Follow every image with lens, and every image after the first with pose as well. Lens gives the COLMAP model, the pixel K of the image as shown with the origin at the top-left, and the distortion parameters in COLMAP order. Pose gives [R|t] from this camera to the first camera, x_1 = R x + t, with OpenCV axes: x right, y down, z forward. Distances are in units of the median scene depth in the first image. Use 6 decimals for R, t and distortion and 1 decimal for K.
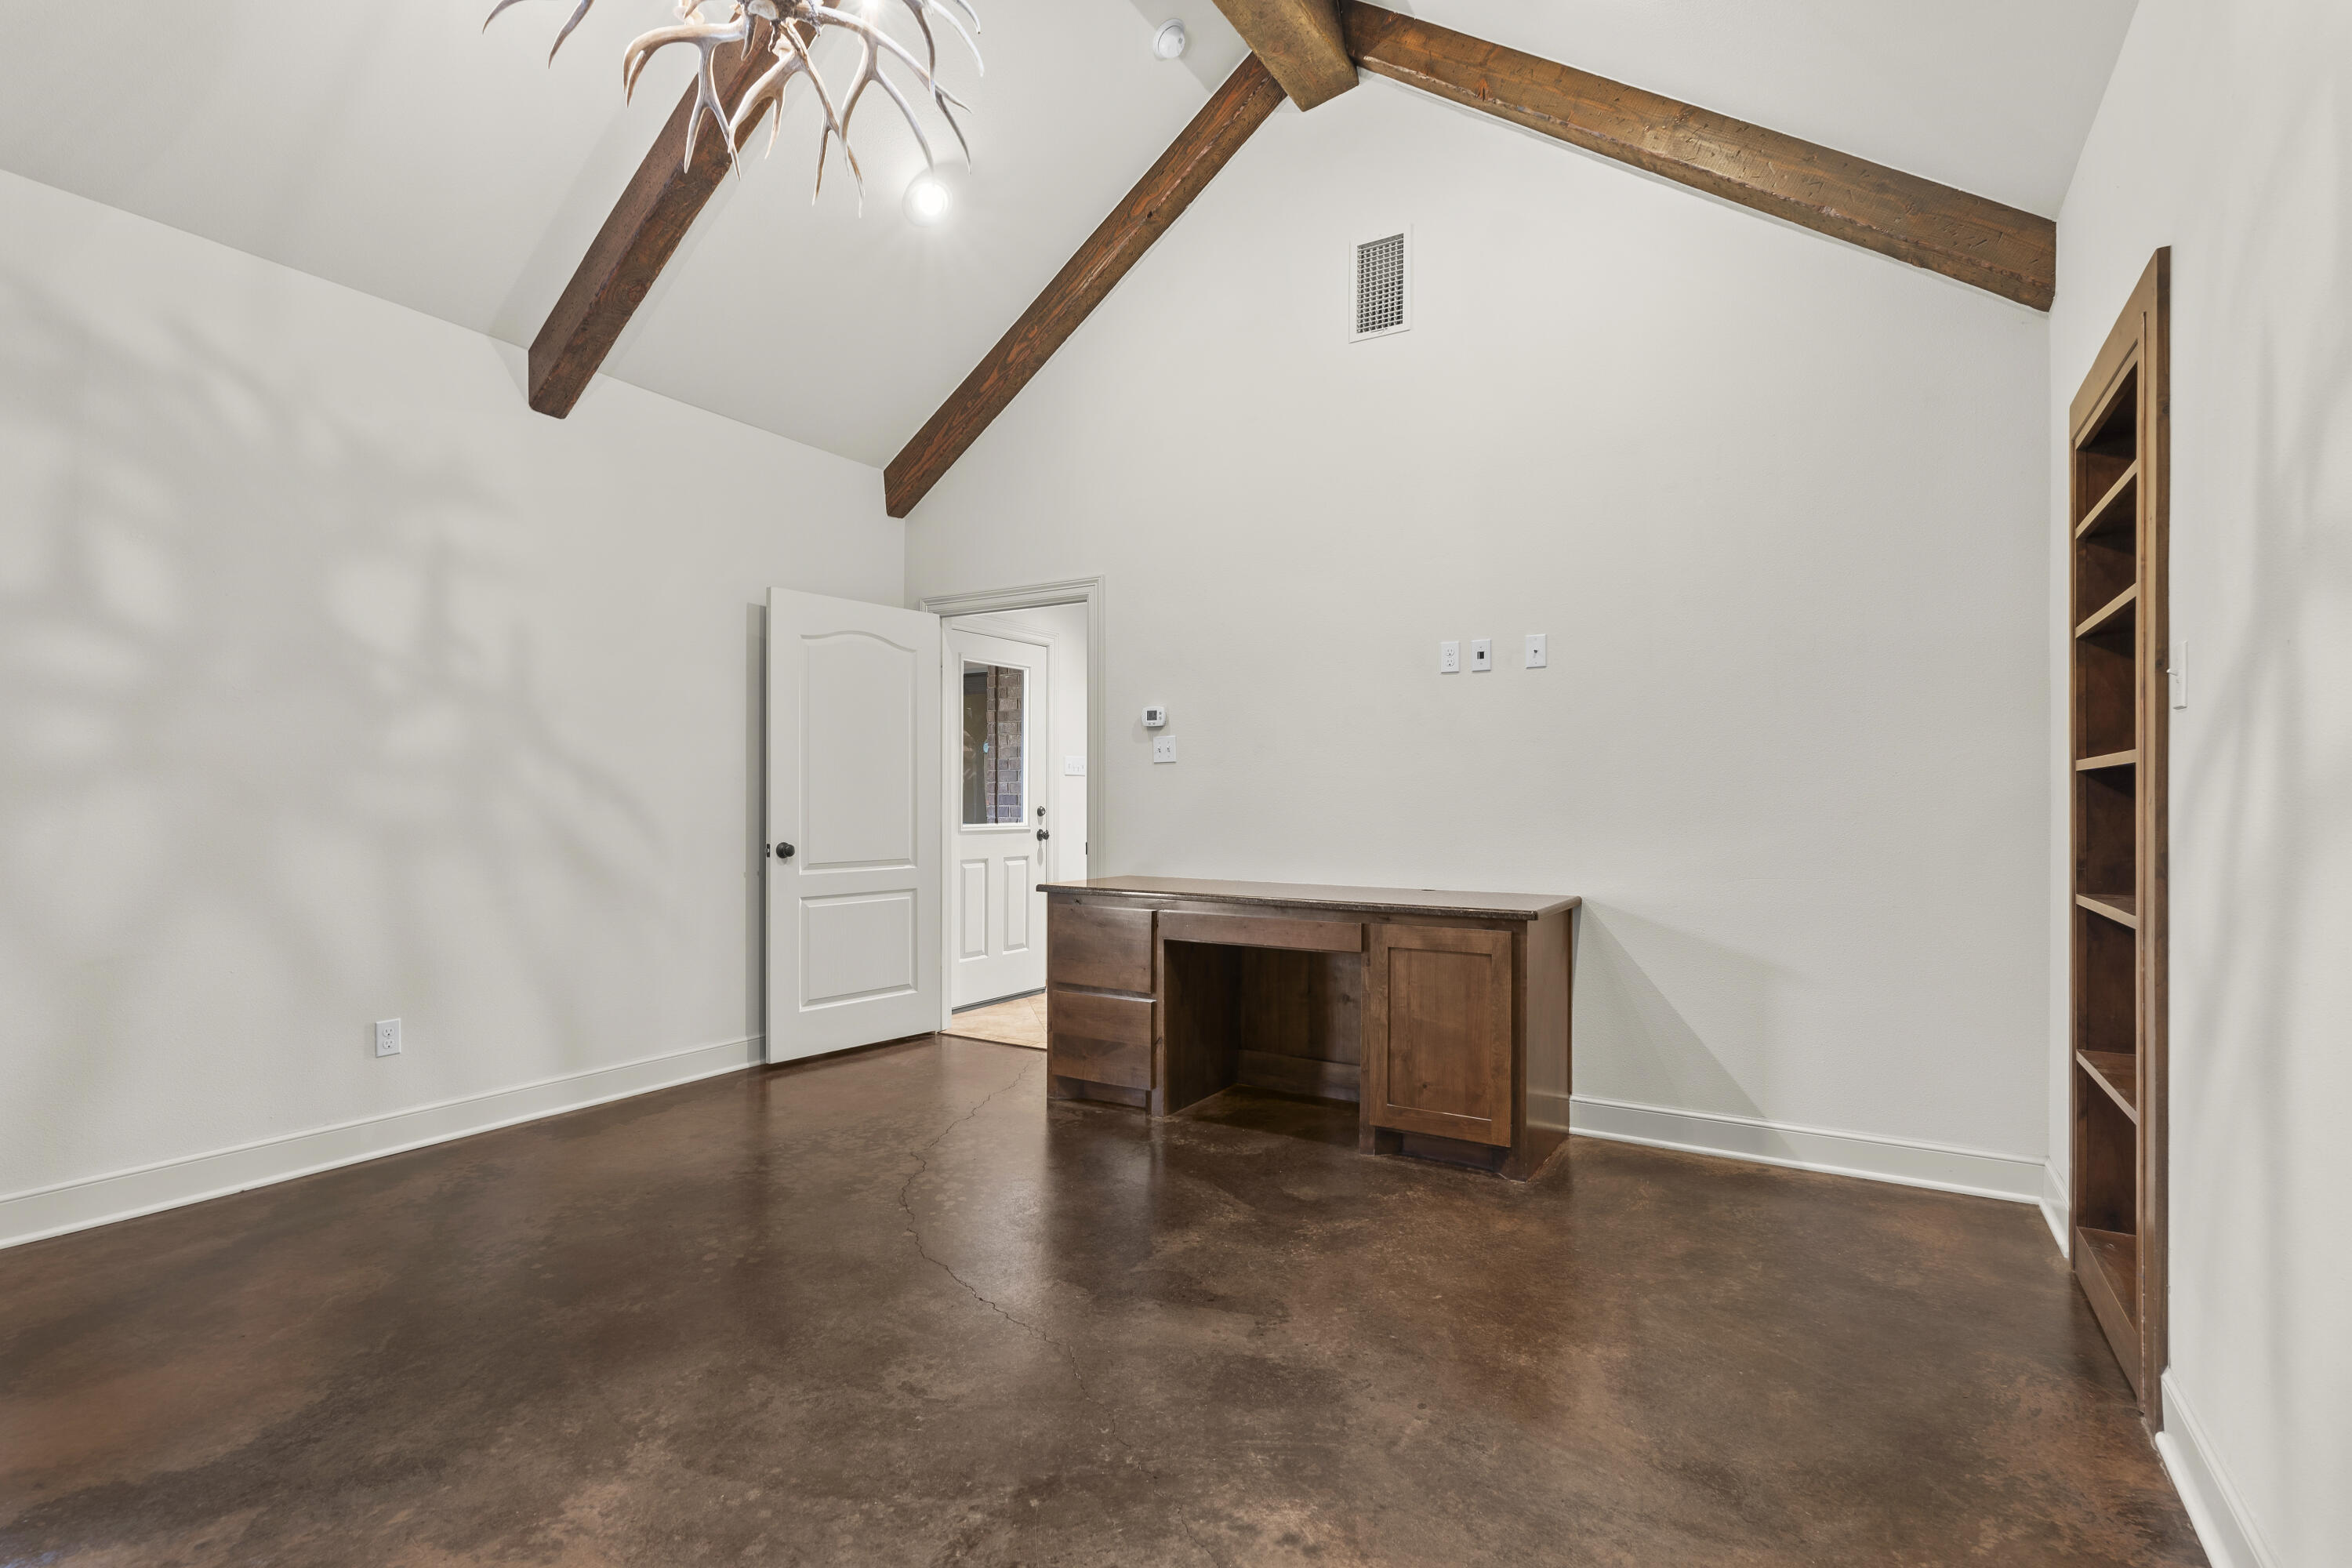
lens RADIAL K [[1090.5, 0, 1176.0], [0, 1090.5, 784.0], [0, 0, 1]] dist [0.000944, 0.000544]
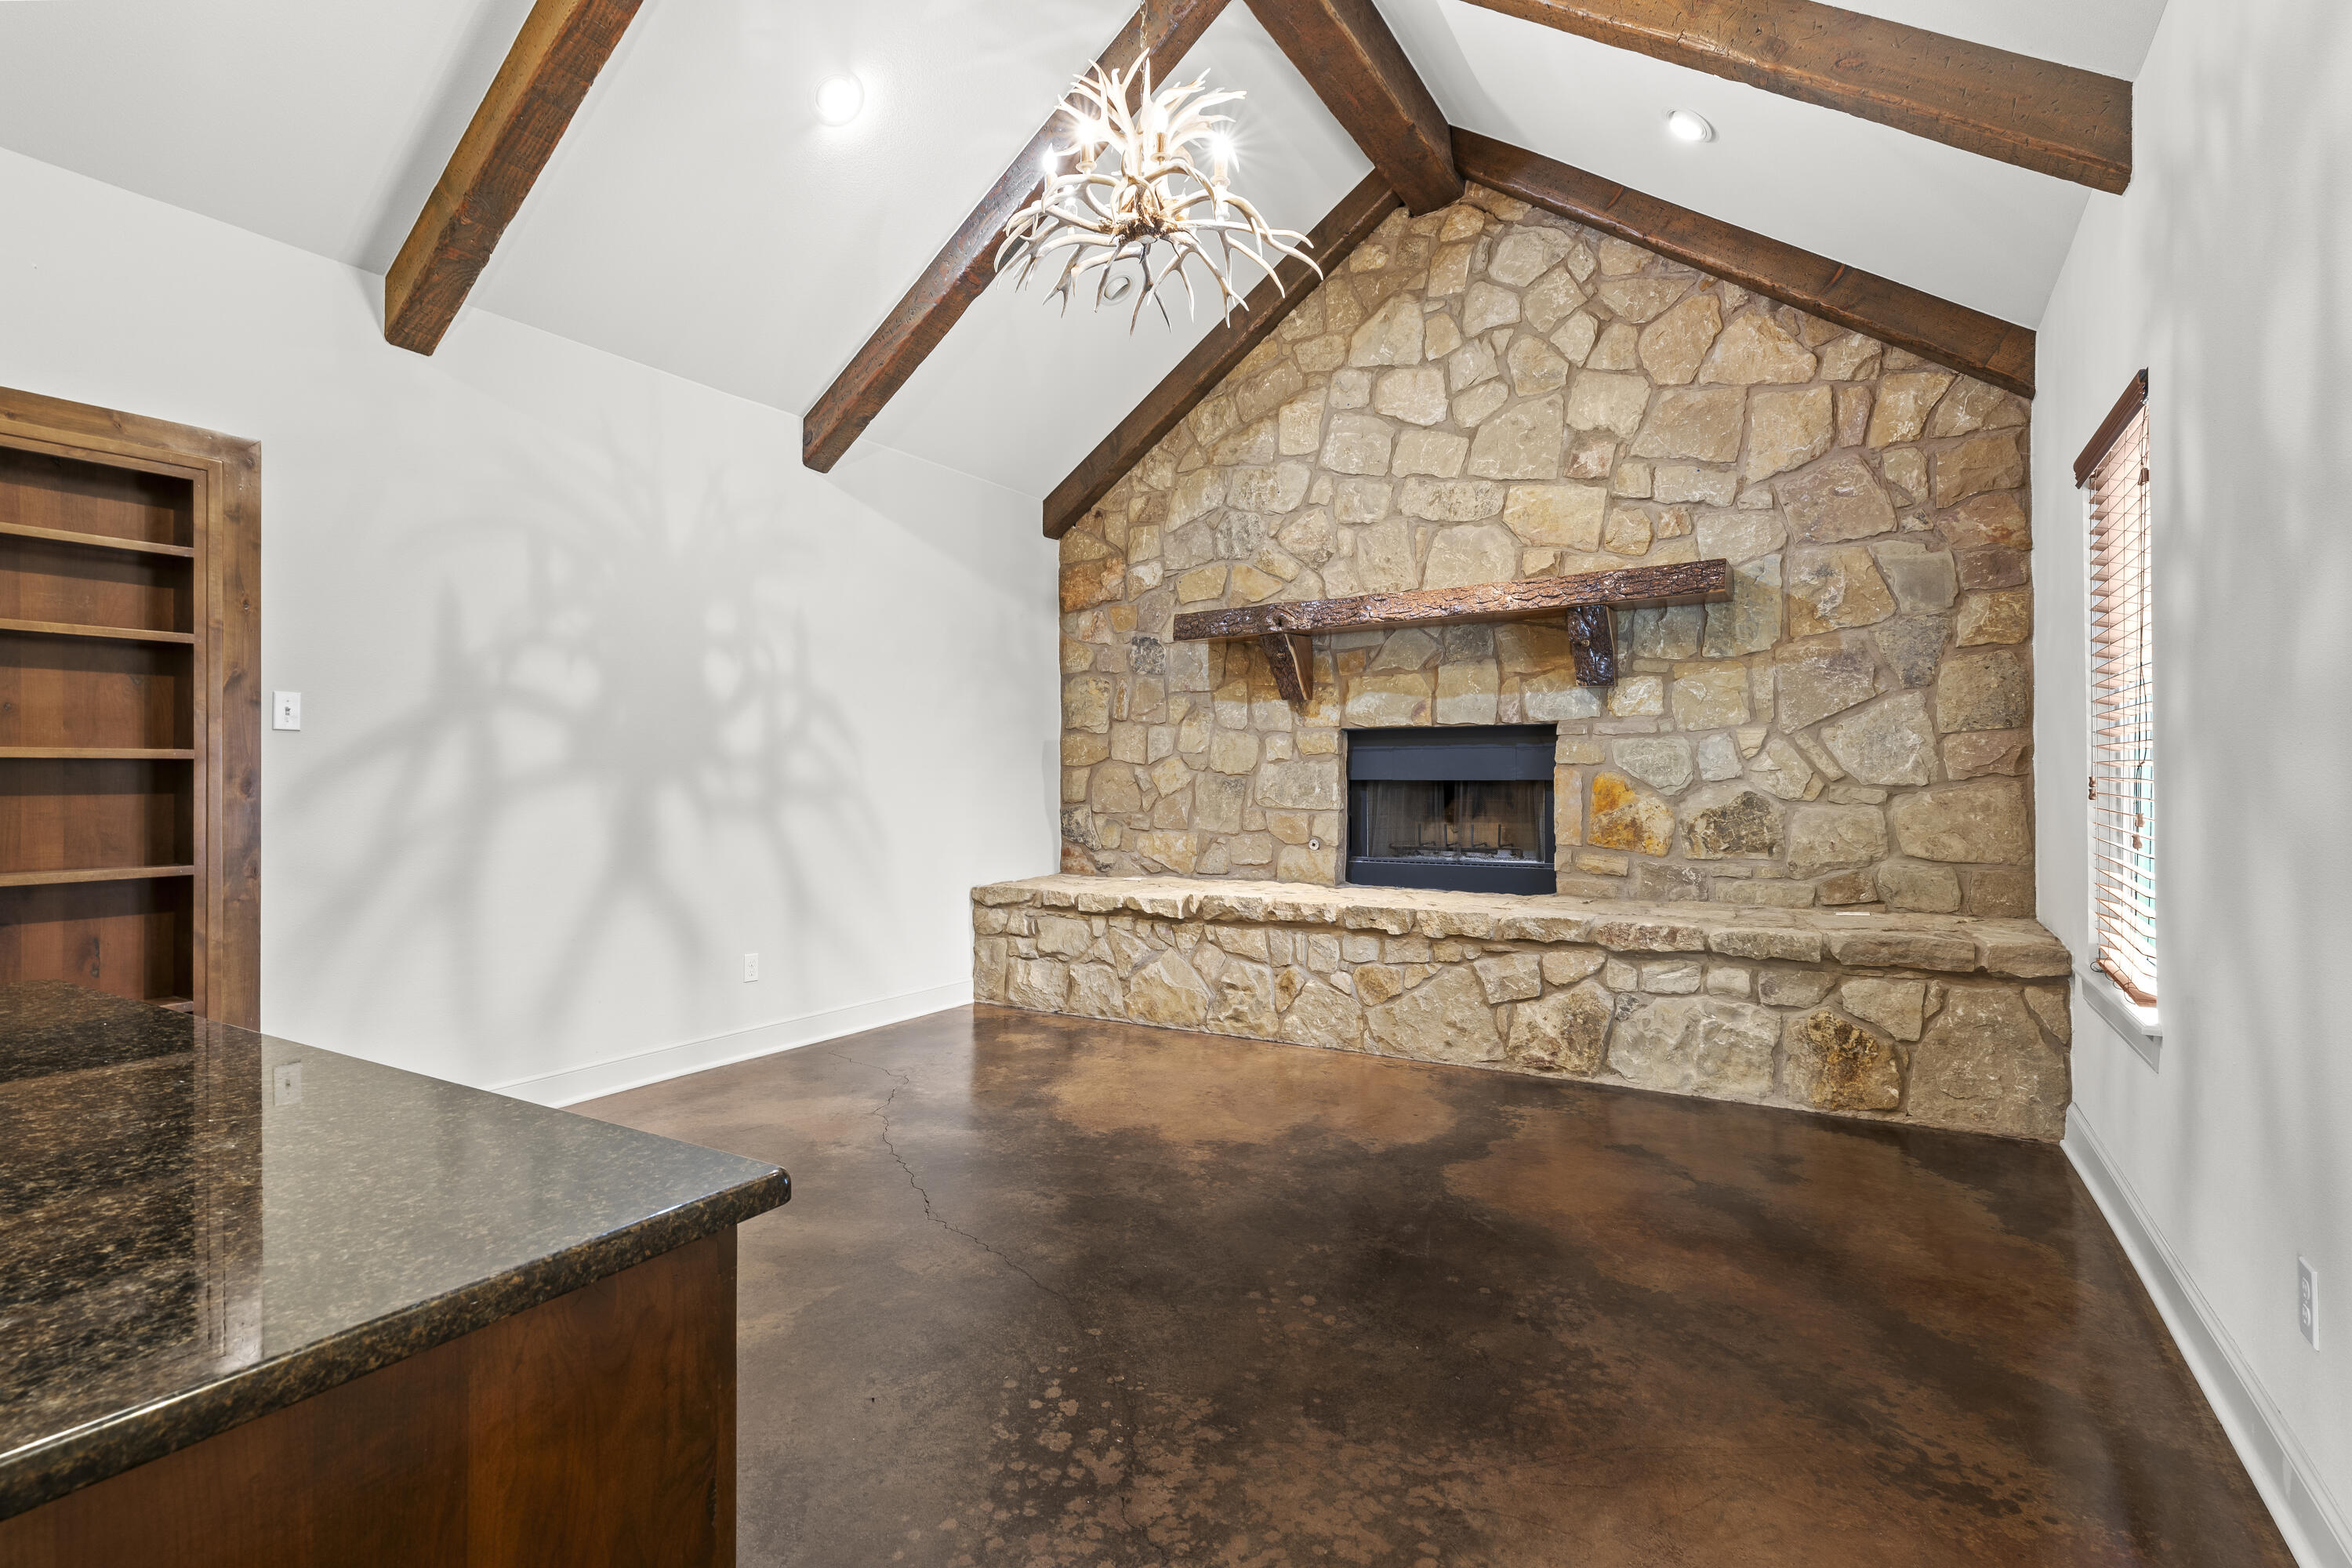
lens RADIAL K [[1090.5, 0, 1176.0], [0, 1090.5, 784.0], [0, 0, 1]] dist [0.000944, 0.000544]
pose [[-0.999996, 0.002036, -0.001949, -0.374621], [0.002059, 0.999927, -0.011880, 0.030037], [0.001925, -0.011884, -0.999928, 2.216697]]
